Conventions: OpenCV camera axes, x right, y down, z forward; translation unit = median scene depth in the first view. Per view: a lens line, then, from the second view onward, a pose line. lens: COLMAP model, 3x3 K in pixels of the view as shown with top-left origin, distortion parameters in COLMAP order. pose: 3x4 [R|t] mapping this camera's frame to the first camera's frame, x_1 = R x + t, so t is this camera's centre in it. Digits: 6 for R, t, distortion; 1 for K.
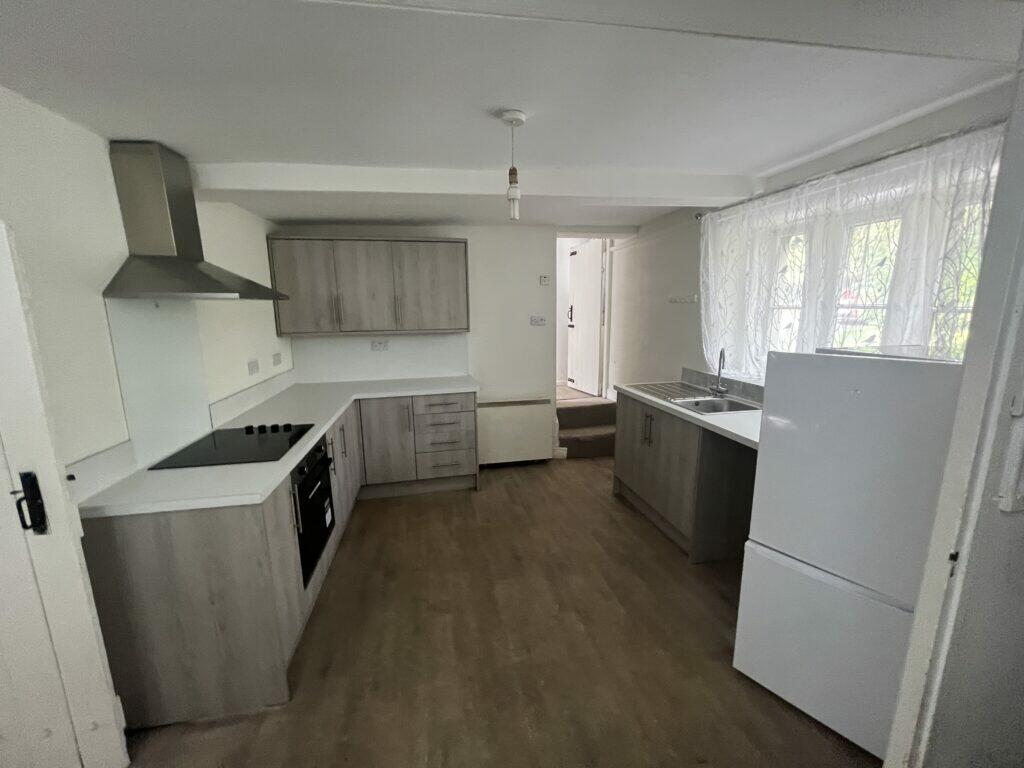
lens RADIAL K [[412.3, 0, 507.7], [0, 412.3, 386.3], [0, 0, 1]] dist [-0.005542, 0.000199]
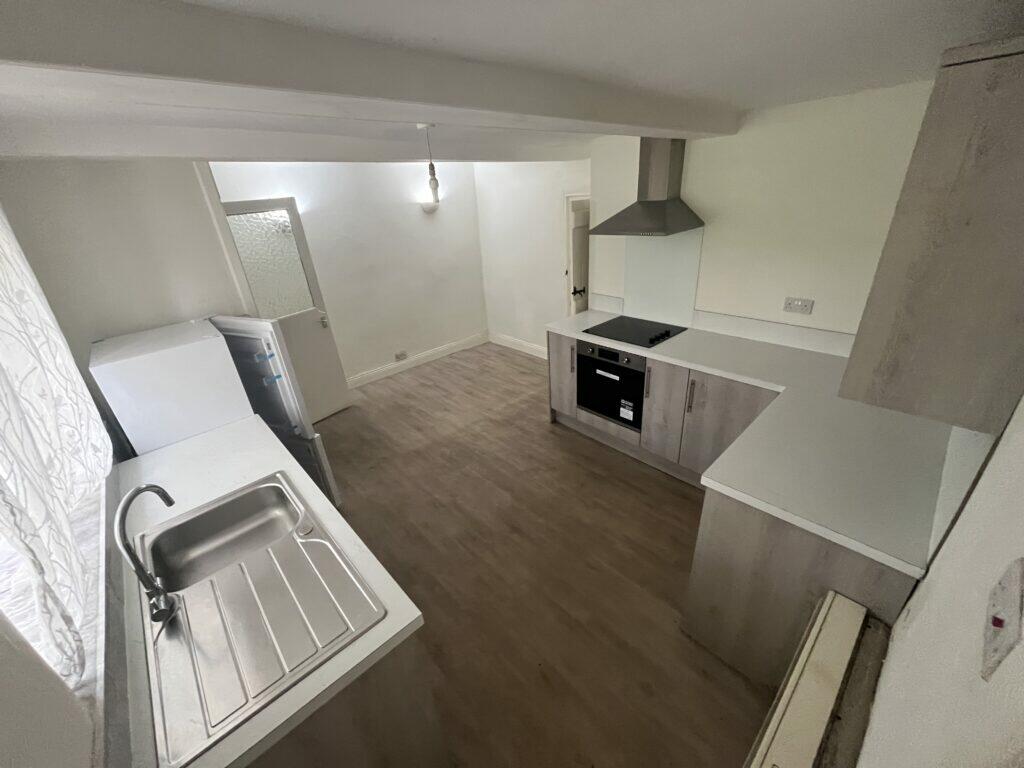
lens RADIAL K [[412.3, 0, 513.5], [0, 412.3, 388.0], [0, 0, 1]] dist [-0.005542, 0.000199]
pose [[-0.851254, 0.290309, -0.437136, 0.416442], [-0.015959, 0.818323, 0.574537, -0.501470], [0.524512, 0.496053, -0.691967, 1.723372]]
